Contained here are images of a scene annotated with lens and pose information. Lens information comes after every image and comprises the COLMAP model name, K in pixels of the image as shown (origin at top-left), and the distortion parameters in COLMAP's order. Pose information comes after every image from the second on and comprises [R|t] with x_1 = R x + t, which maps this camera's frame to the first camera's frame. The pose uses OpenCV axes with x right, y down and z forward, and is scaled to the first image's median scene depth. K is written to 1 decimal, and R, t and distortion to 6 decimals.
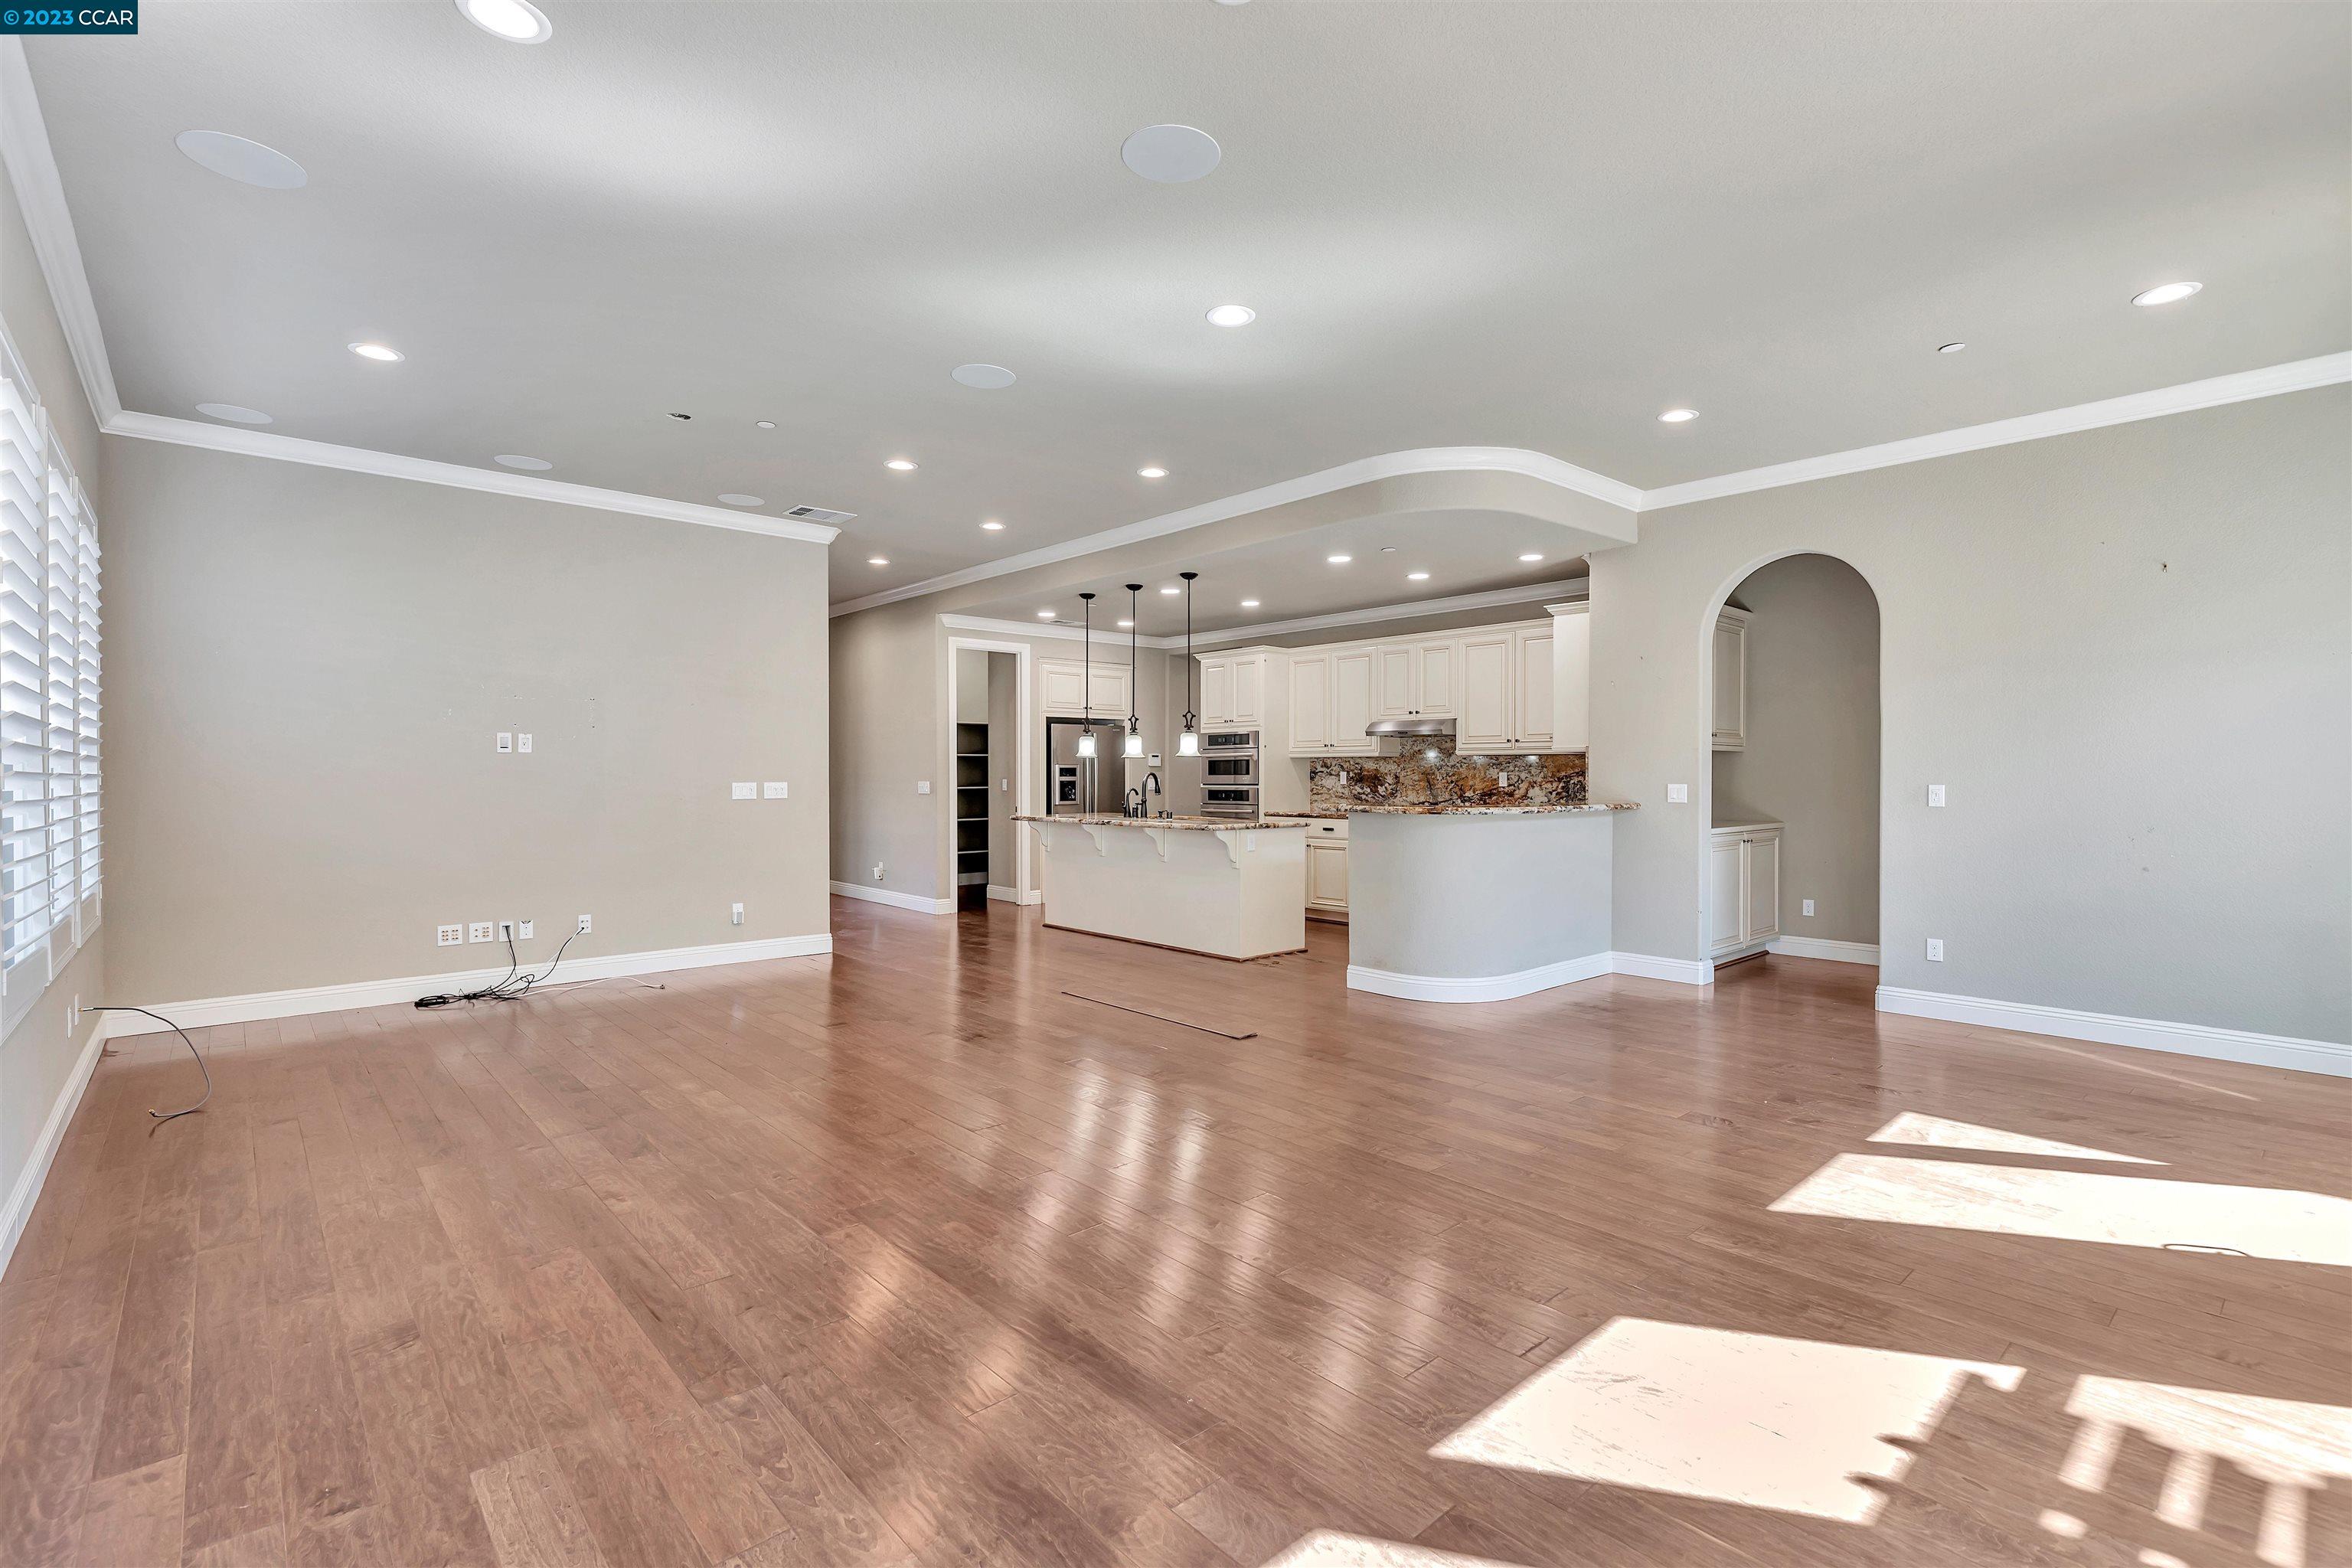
lens RADIAL K [[1063.9, 0, 1204.3], [0, 1063.9, 767.8], [0, 0, 1]] dist [0.001981, -0.000675]
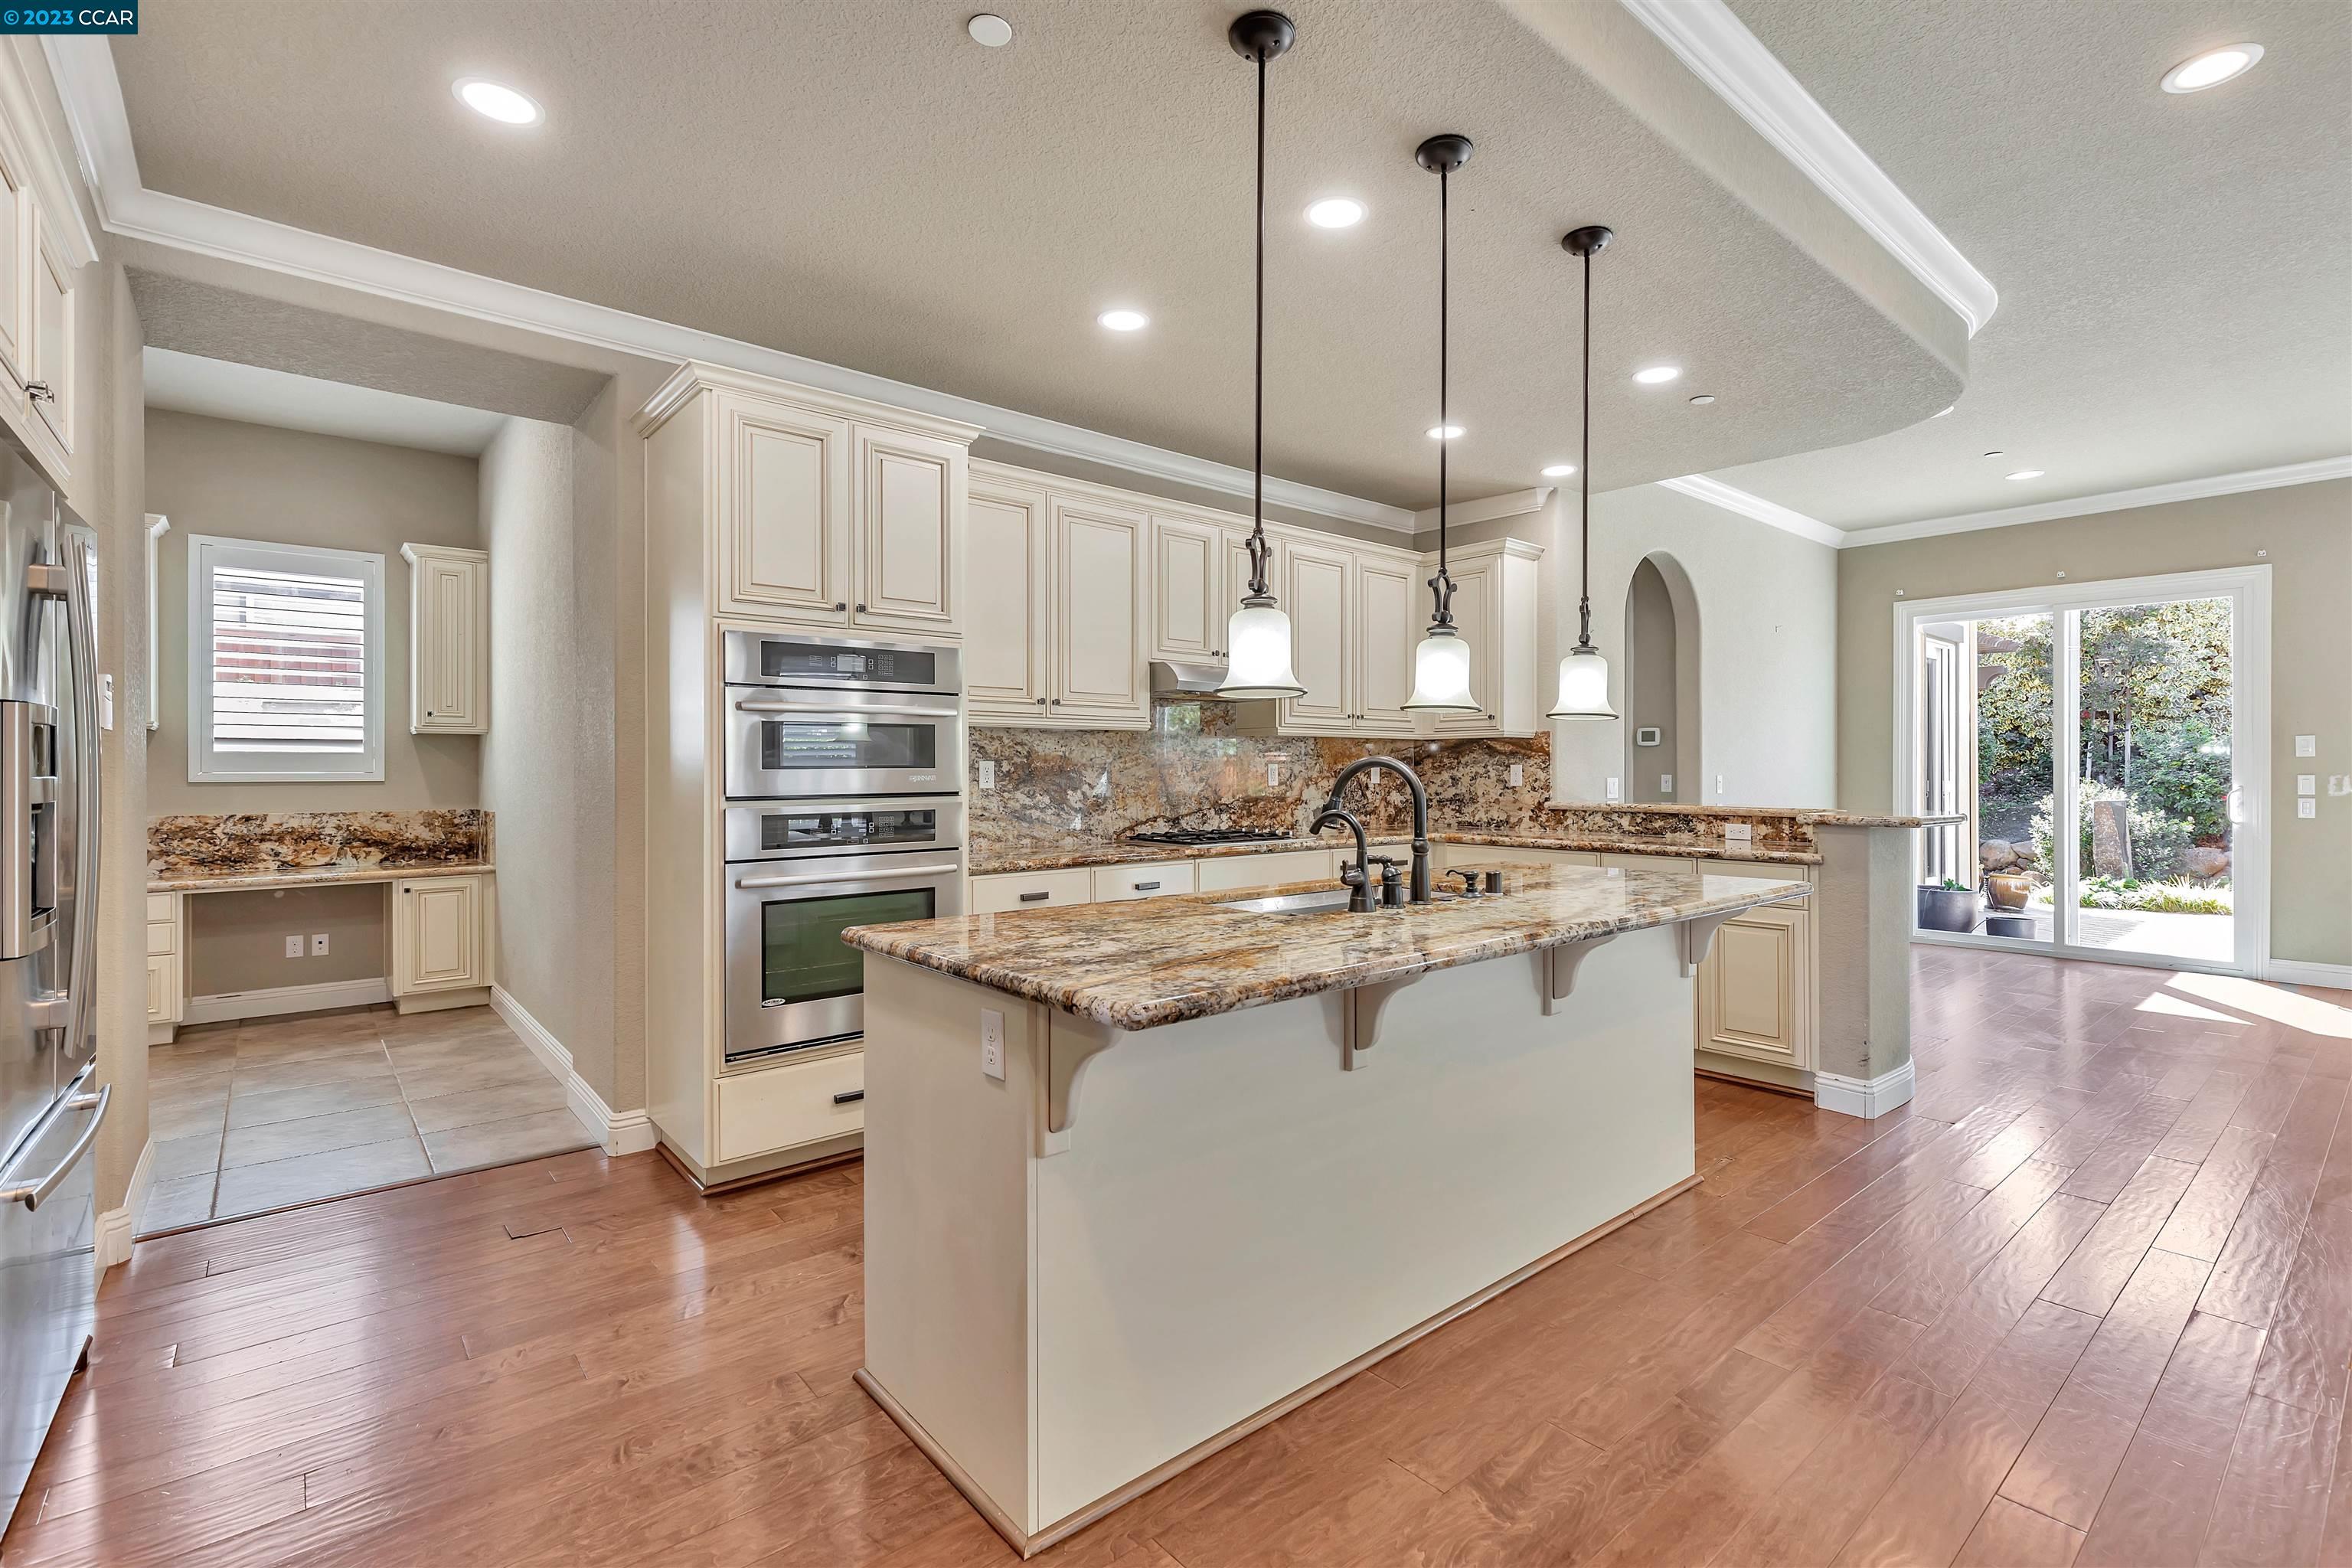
lens RADIAL K [[1063.9, 0, 1204.3], [0, 1063.9, 767.8], [0, 0, 1]] dist [0.001981, -0.000675]
pose [[0.033590, 0.000232, 0.999436, -0.354970], [-0.005681, 0.999984, -0.000042, 0.006870], [-0.999420, -0.005676, 0.033591, 1.001475]]
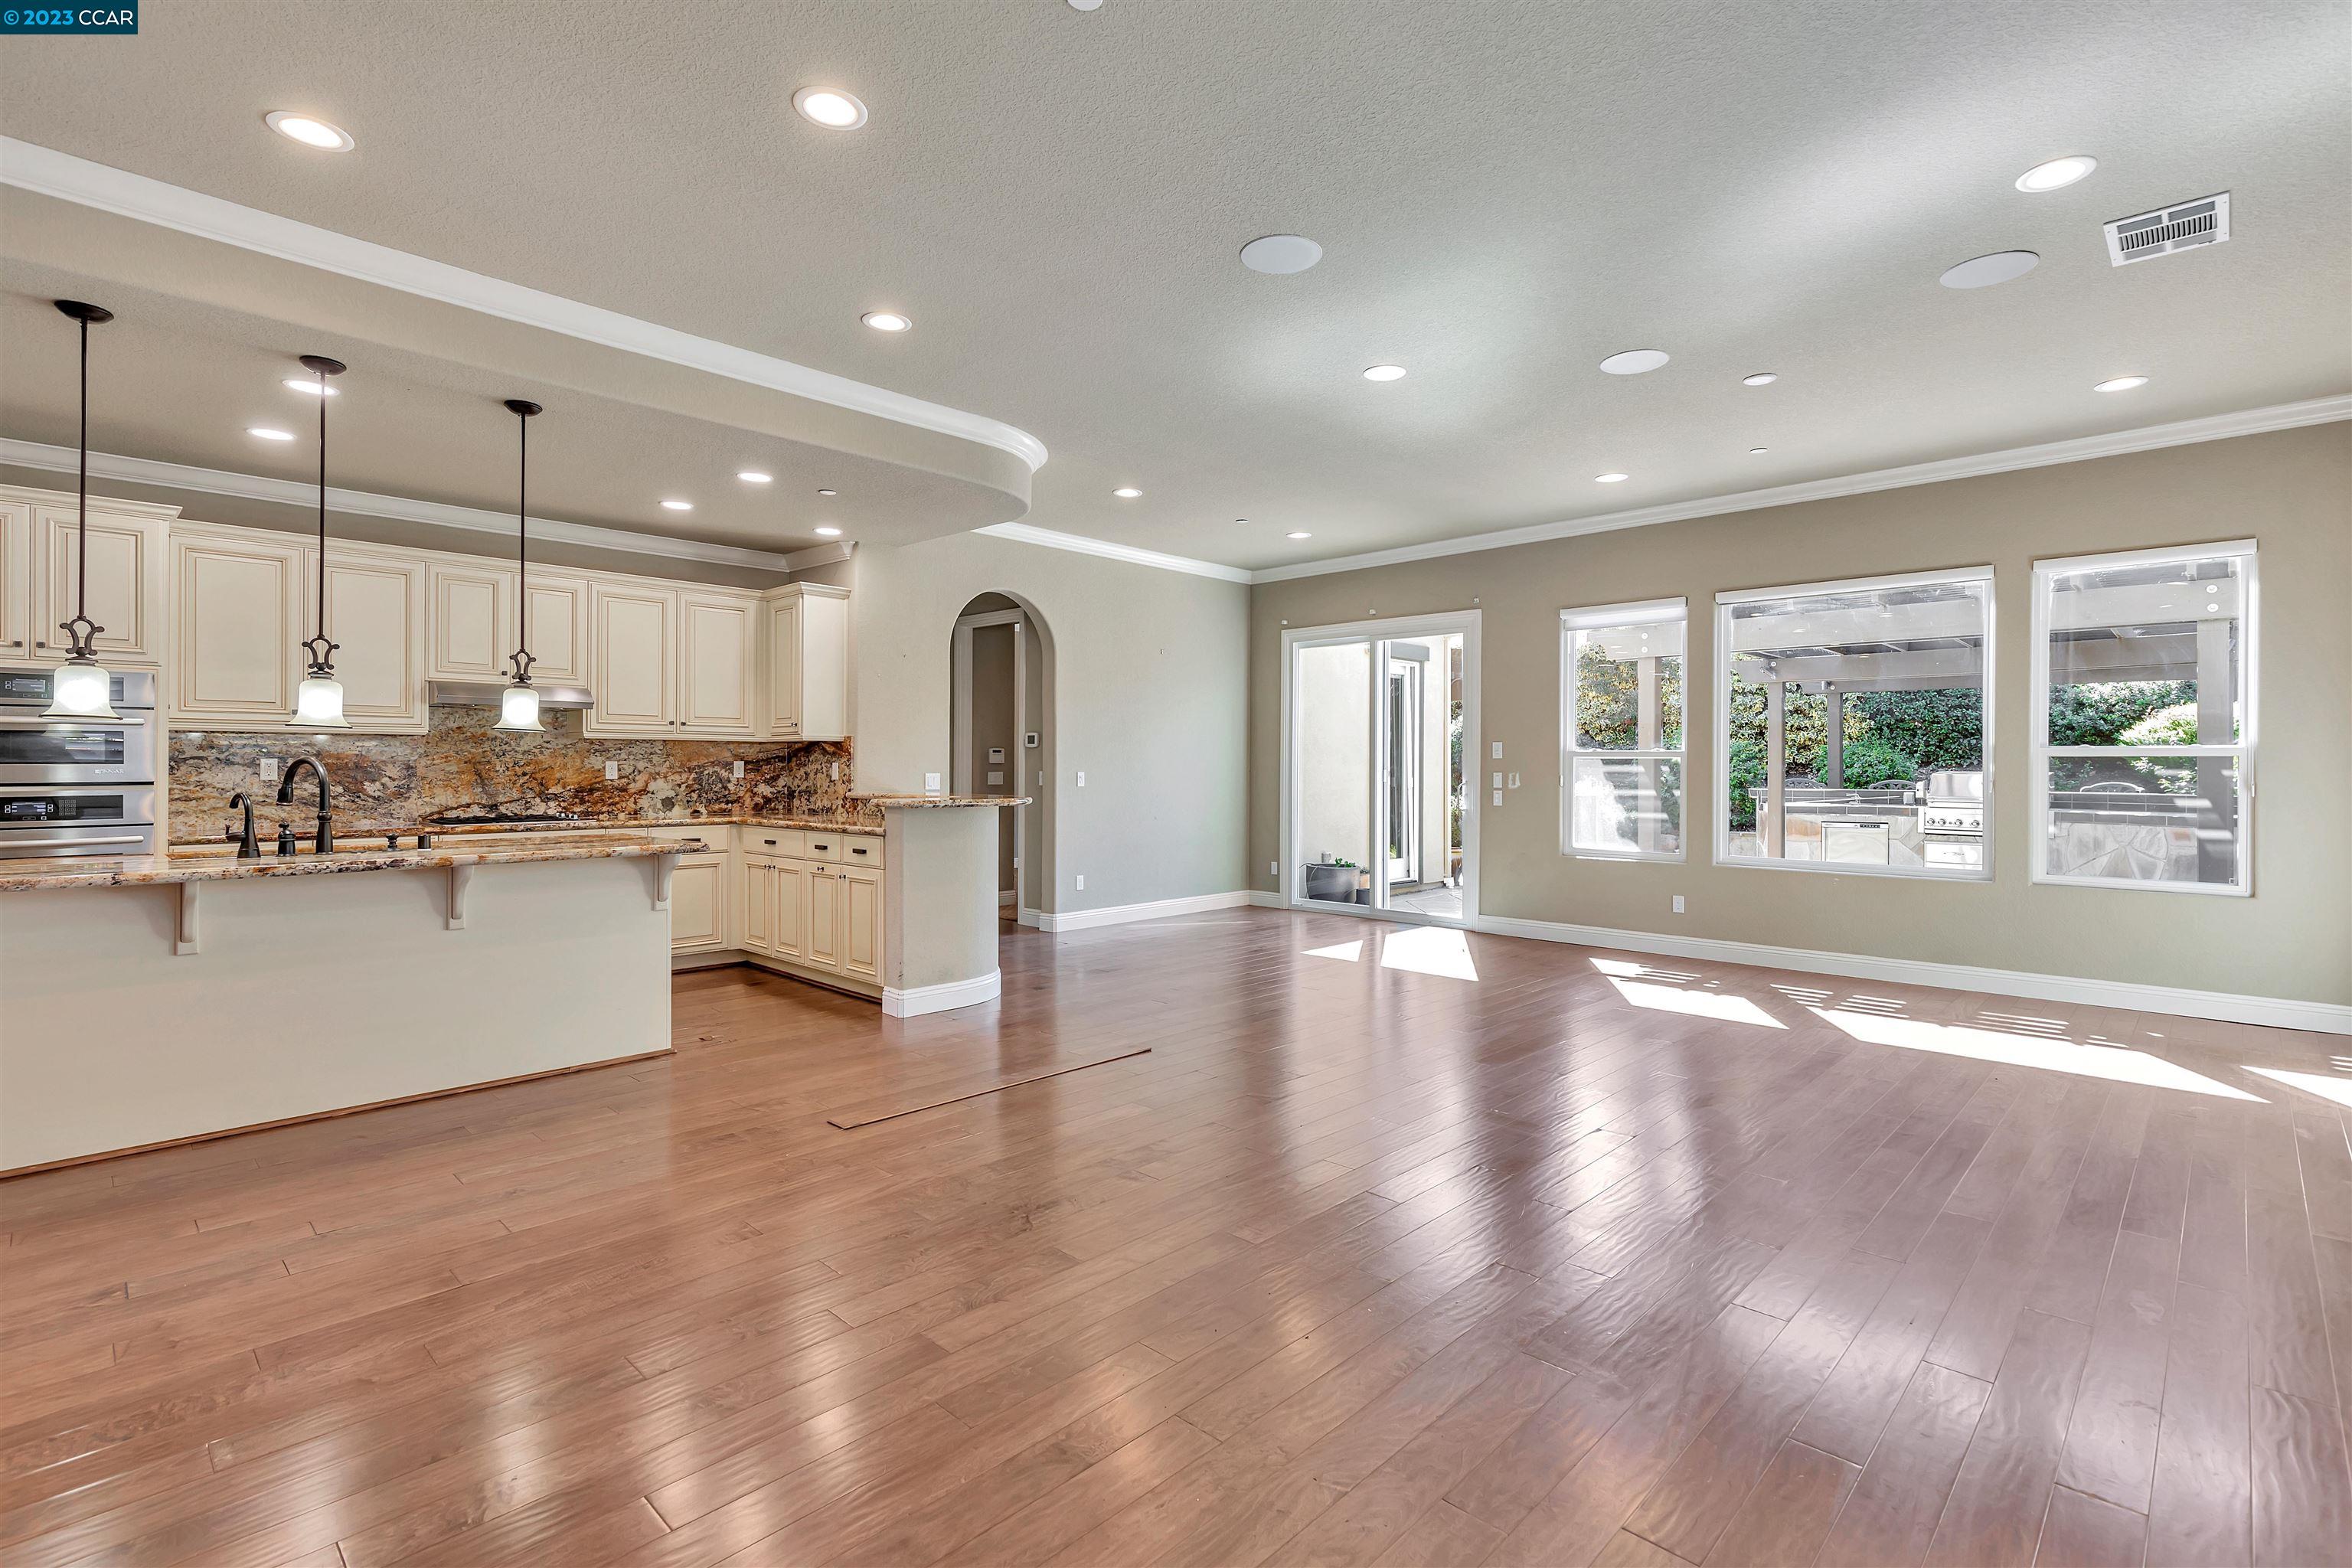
lens RADIAL K [[1086.9, 0, 1200.2], [0, 1086.9, 763.2], [0, 0, 1]] dist [0.003594, -0.000121]
pose [[-0.070498, 0.002054, 0.997510, -0.545542], [-0.008536, 0.999960, -0.002662, 0.004097], [-0.997475, -0.008703, -0.070478, 0.610107]]
